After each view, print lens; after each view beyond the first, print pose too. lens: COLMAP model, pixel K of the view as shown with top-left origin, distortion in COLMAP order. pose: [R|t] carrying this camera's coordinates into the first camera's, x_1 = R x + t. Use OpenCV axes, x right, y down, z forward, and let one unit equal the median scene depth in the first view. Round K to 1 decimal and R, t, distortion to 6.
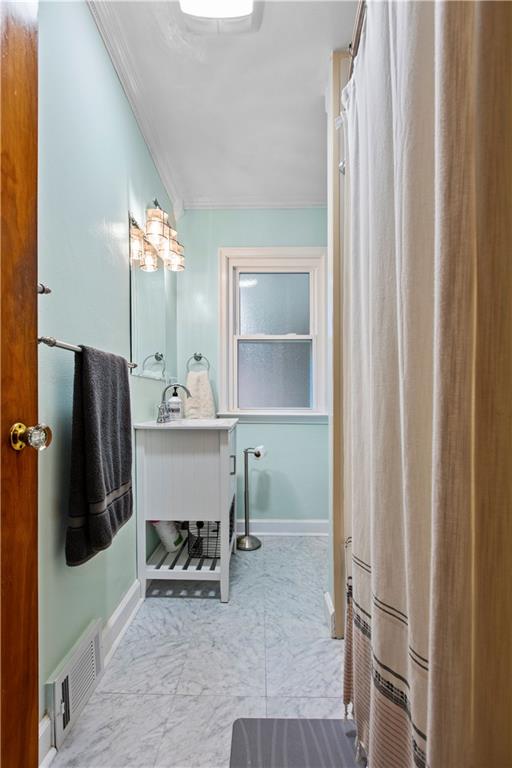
lens RADIAL K [[355.6, 0, 256.0], [0, 355.6, 384.0], [0, 0, 1]] dist [0.000422, 0.000207]
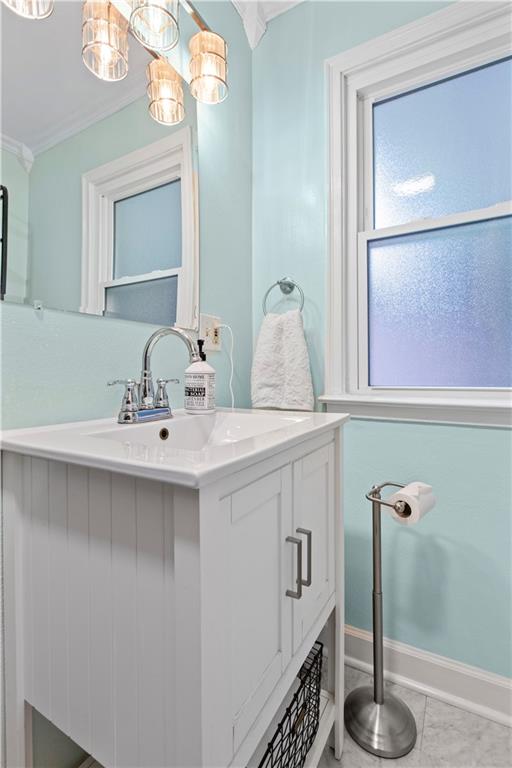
lens RADIAL K [[363.2, 0, 257.5], [0, 363.2, 370.1], [0, 0, 1]] dist [-0.009416, 0.000537]
pose [[0.878229, -0.012499, -0.478077, 0.050371], [0.028958, 0.999214, 0.027072, 0.031139], [0.477363, -0.037619, 0.877900, 0.540513]]
